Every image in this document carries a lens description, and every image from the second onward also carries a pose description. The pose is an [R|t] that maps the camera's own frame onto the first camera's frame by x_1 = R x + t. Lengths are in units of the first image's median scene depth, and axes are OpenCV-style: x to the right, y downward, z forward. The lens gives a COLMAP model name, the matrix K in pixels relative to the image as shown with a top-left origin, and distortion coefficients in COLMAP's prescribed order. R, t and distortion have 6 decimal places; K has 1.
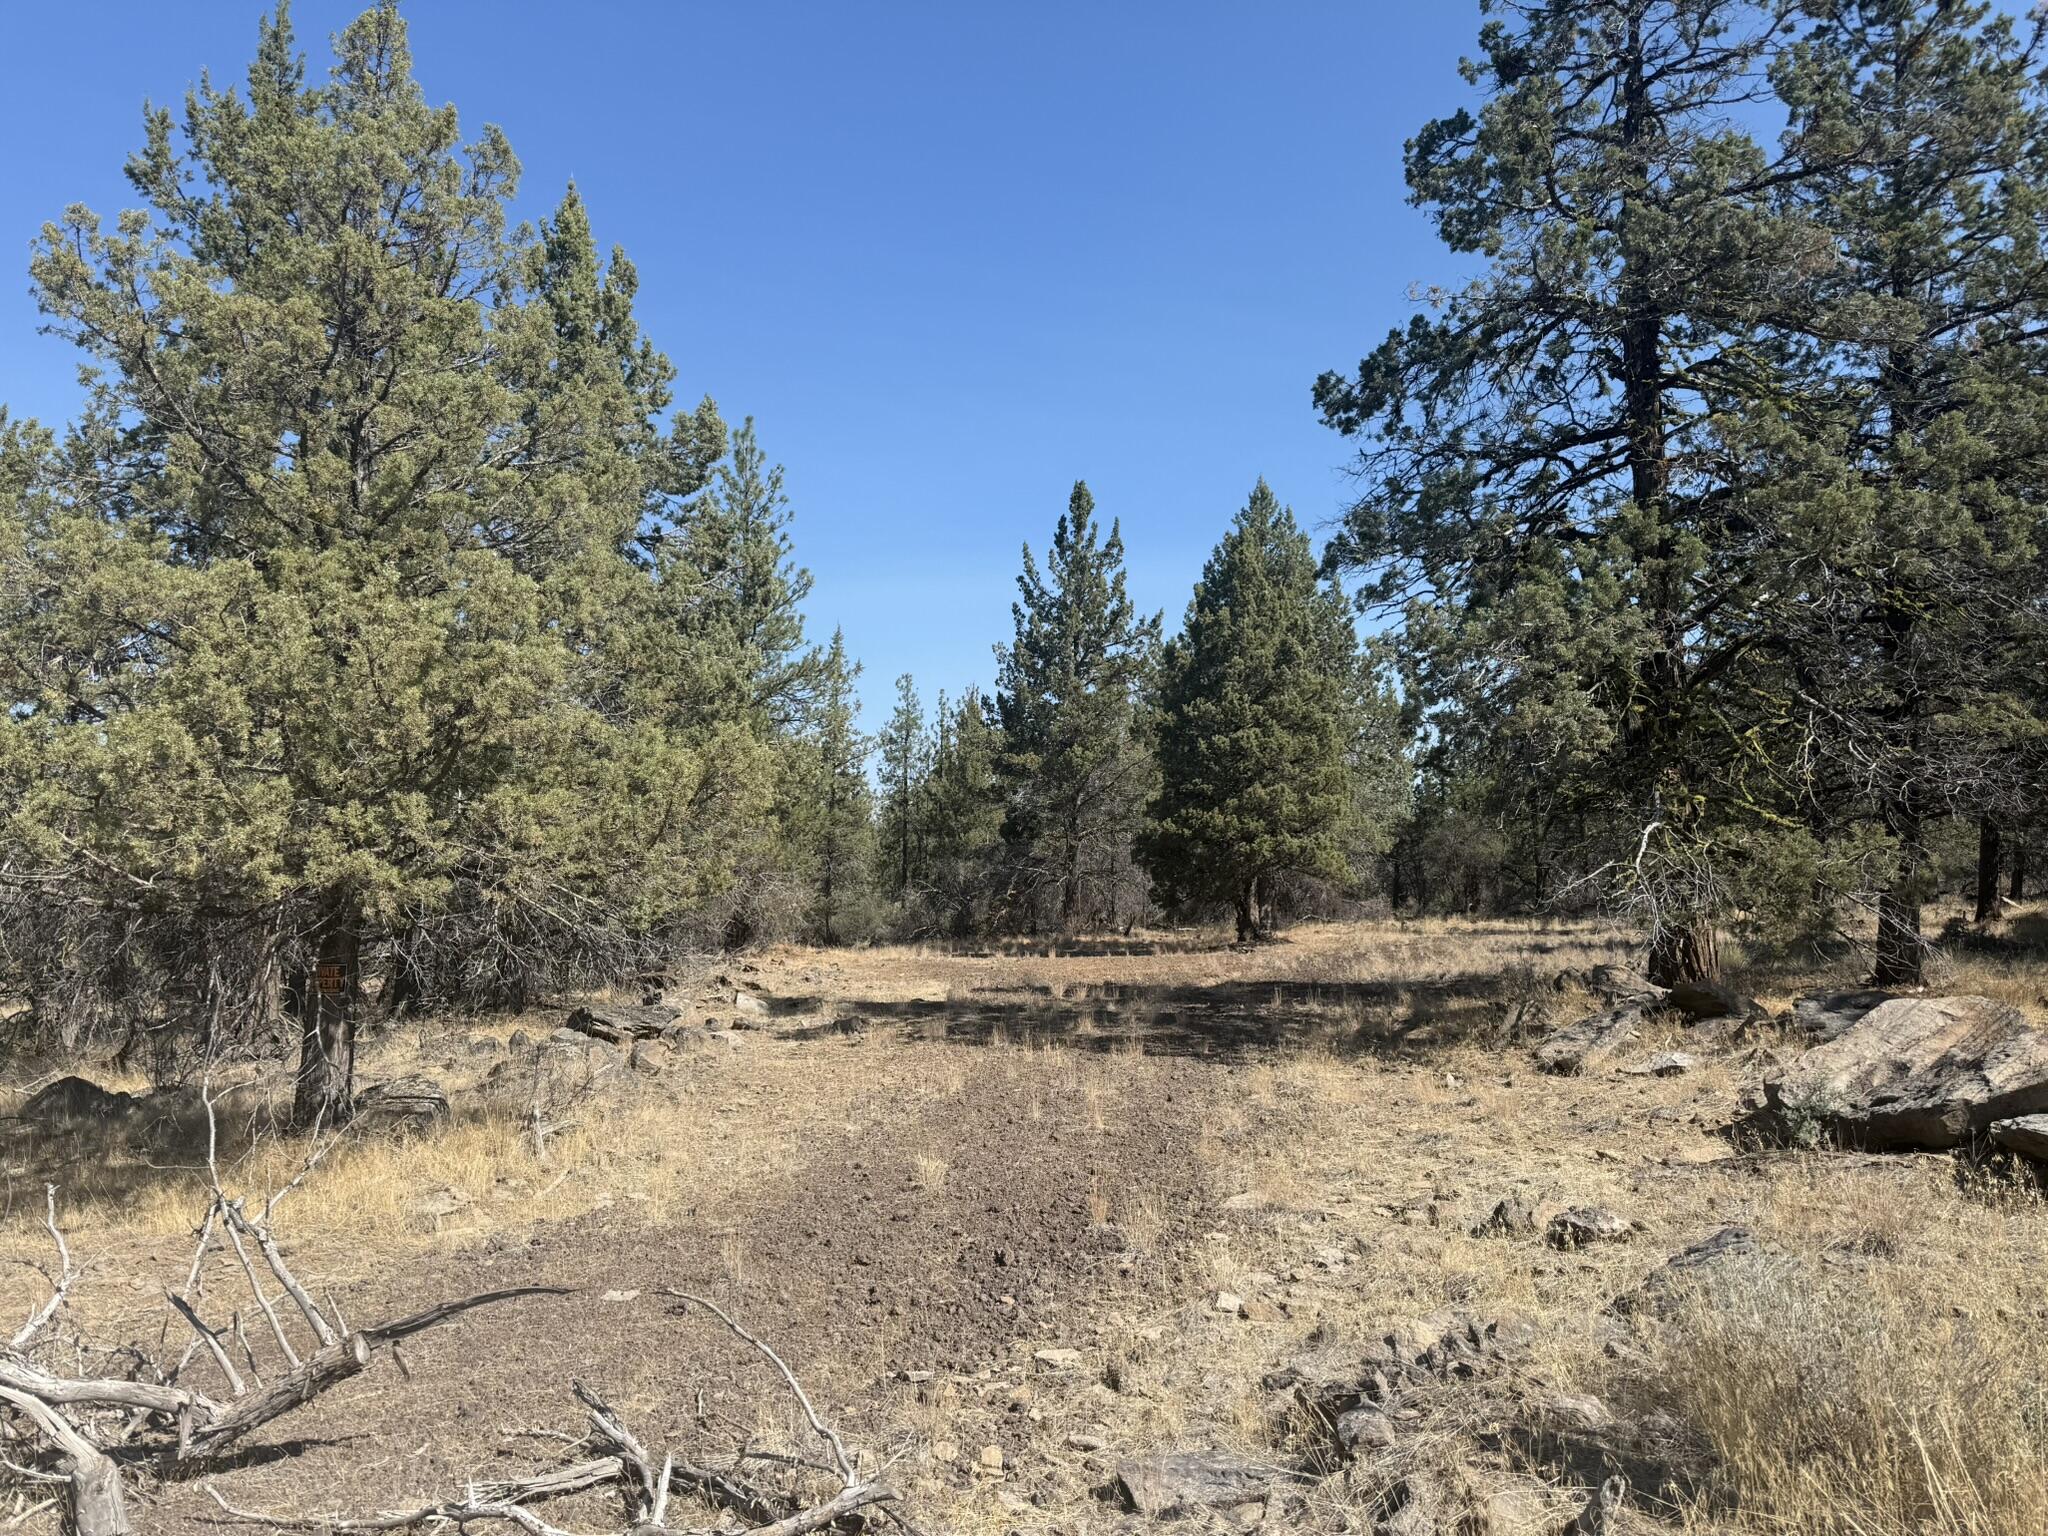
lens RADIAL K [[1578.6, 0, 1024.0], [0, 1578.6, 768.0], [0, 0, 1]] dist [0.122961, -0.246246]
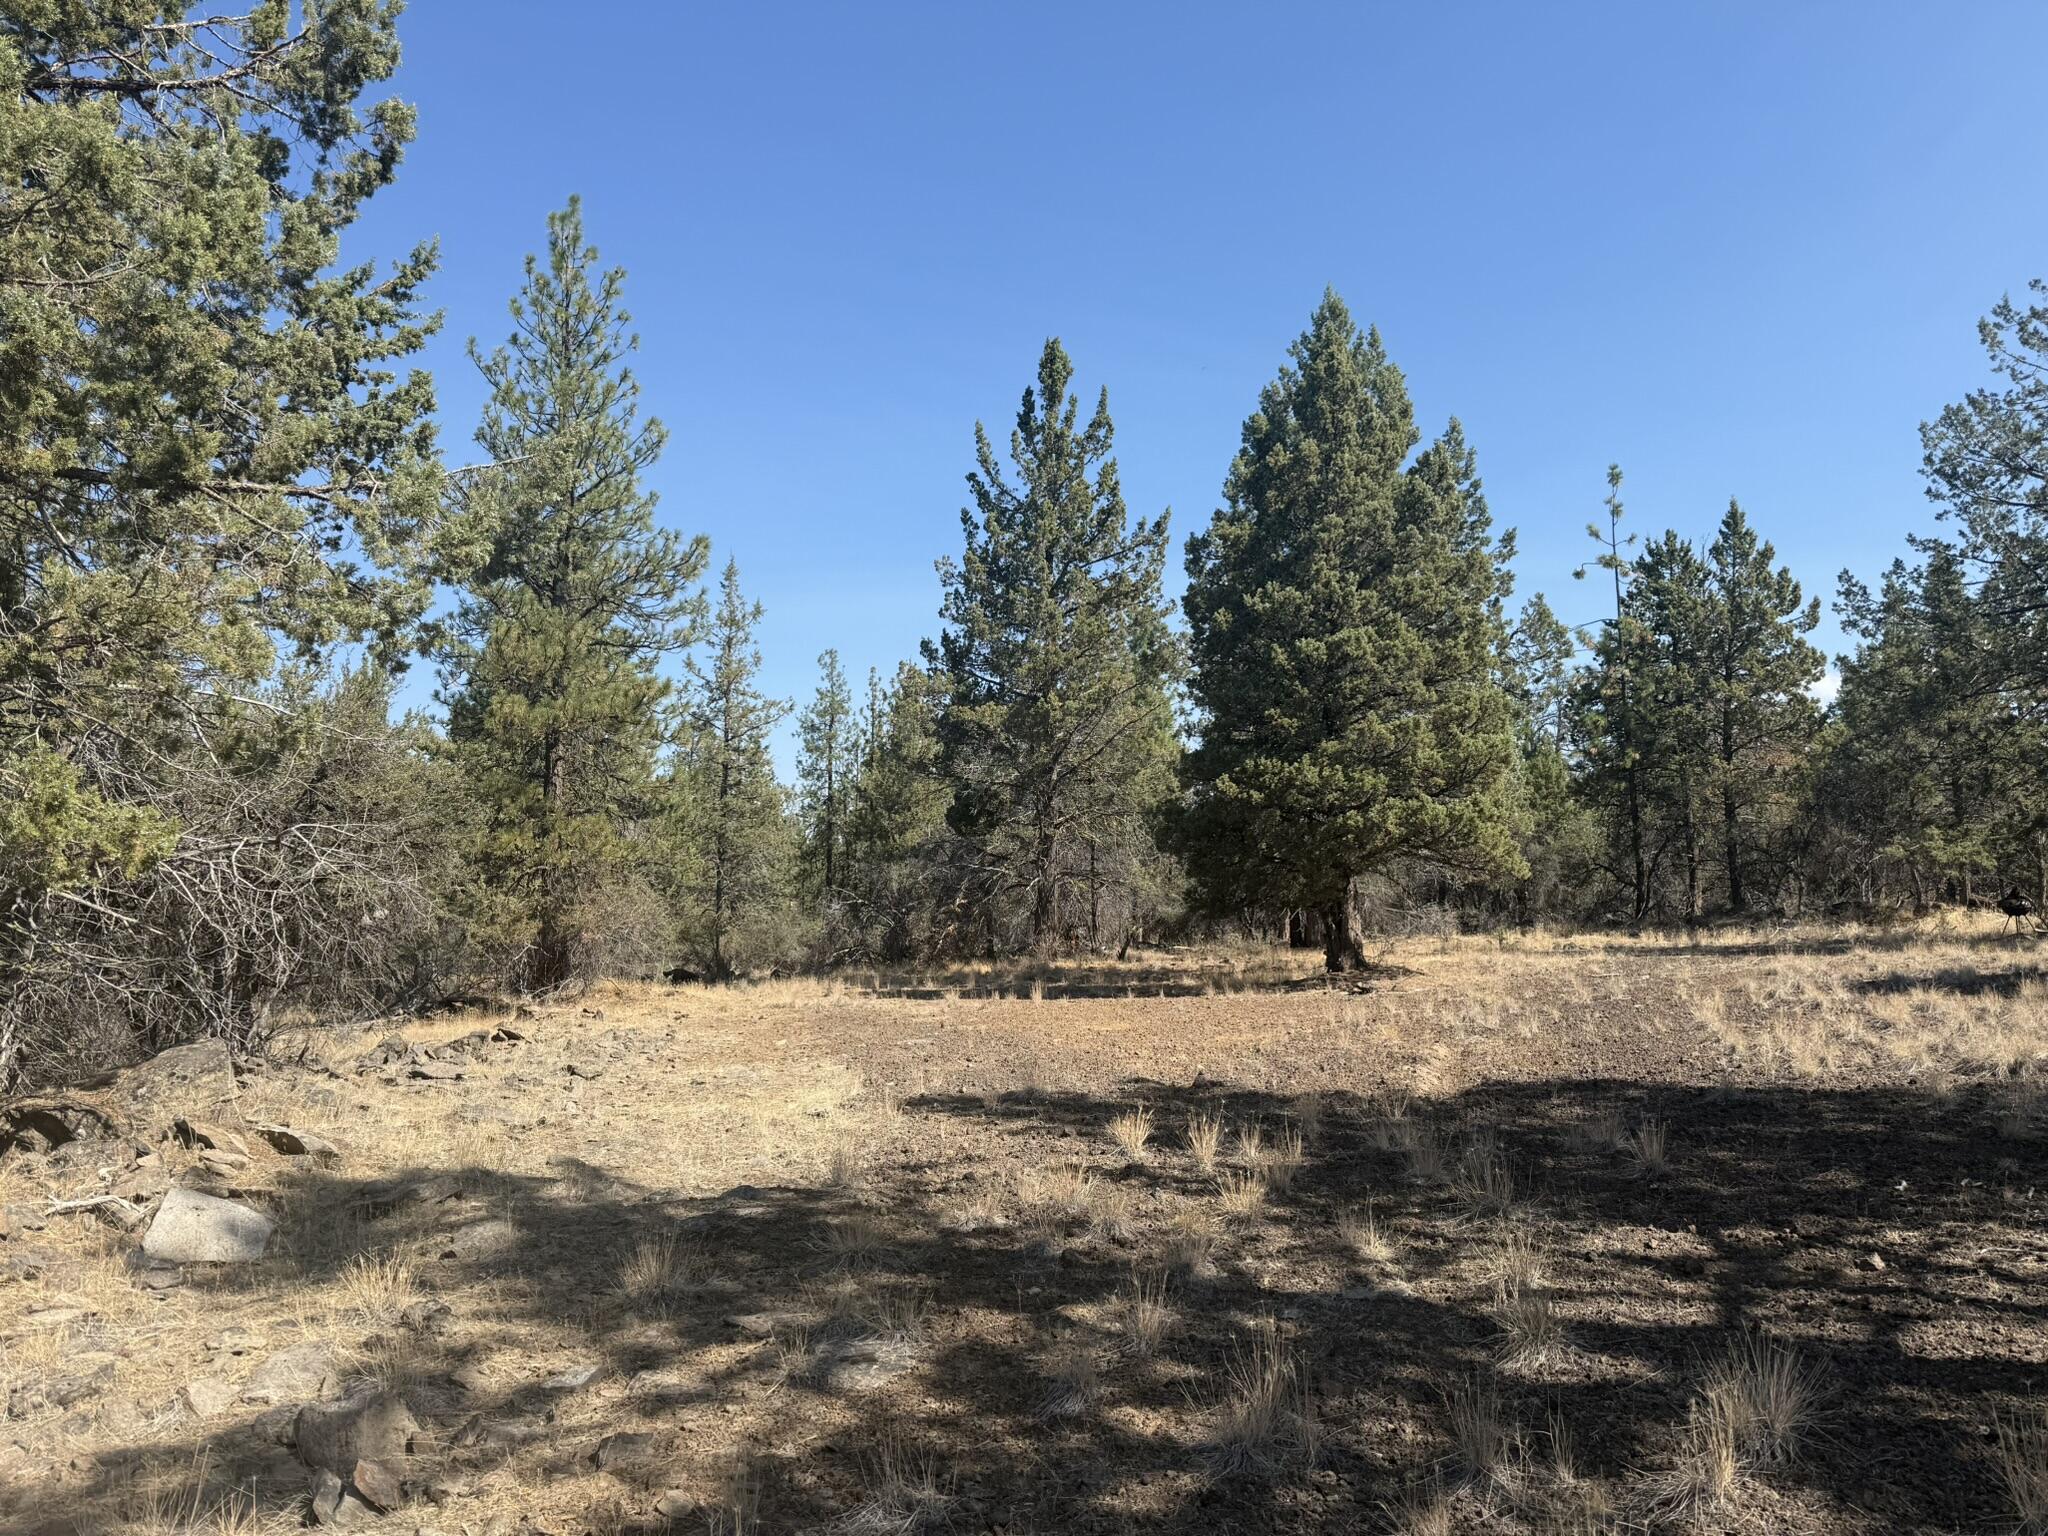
lens RADIAL K [[1578.6, 0, 1024.0], [0, 1578.6, 768.0], [0, 0, 1]] dist [0.122961, -0.246246]
pose [[0.999199, -0.005353, 0.039666, -0.008262], [0.005742, 0.999936, -0.009699, 0.024565], [-0.039611, 0.009919, 0.999166, 0.270505]]
